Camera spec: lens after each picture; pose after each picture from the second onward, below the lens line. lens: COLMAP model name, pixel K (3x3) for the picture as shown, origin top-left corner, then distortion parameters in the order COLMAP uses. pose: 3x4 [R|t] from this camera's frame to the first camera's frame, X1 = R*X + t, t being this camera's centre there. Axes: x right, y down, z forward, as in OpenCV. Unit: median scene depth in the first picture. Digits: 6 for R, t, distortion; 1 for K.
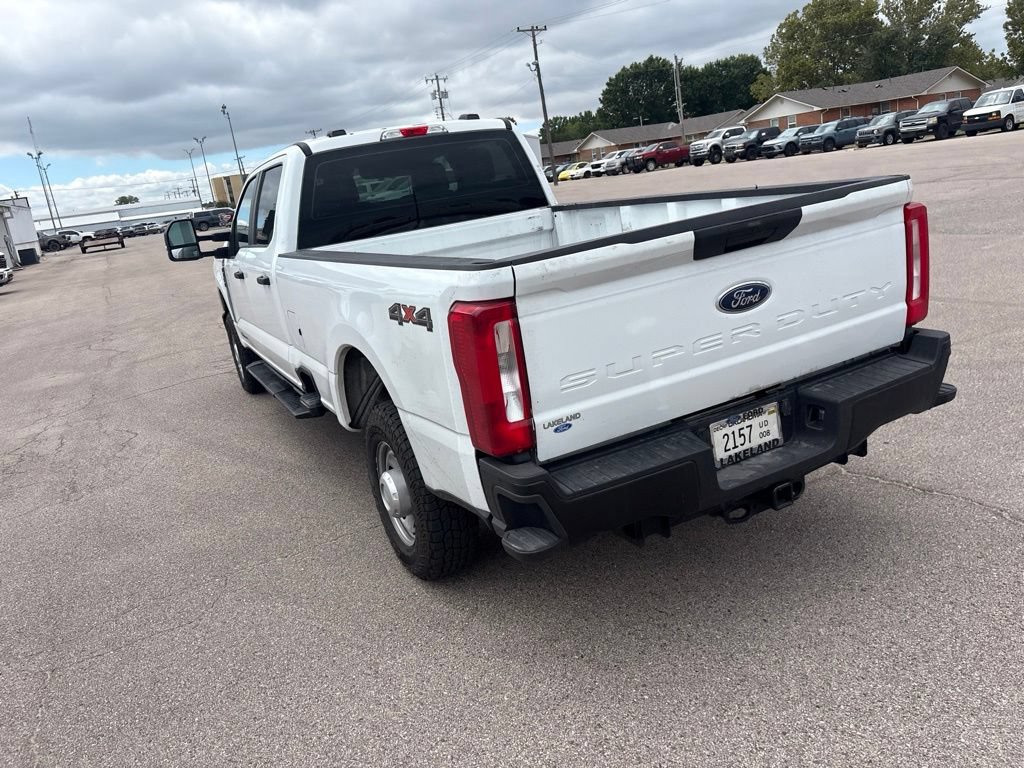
lens RADIAL K [[773.5, 0, 511.5], [0, 773.5, 372.3], [0, 0, 1]] dist [0.050200, -0.052811]
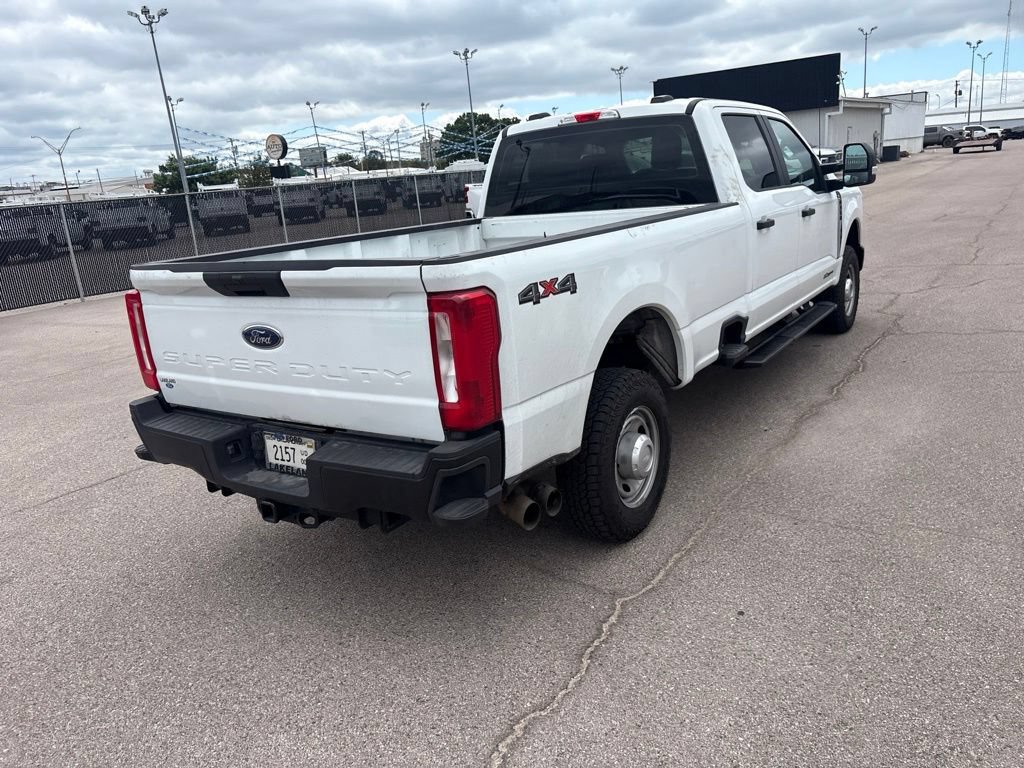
lens RADIAL K [[773.5, 0, 510.0], [0, 773.5, 381.7], [0, 0, 1]] dist [0.050200, -0.052811]
pose [[0.491422, 0.323365, -0.808666, 1.316915], [-0.205672, 0.945343, 0.253032, -0.368606], [0.846288, 0.041974, 0.531069, 0.637943]]
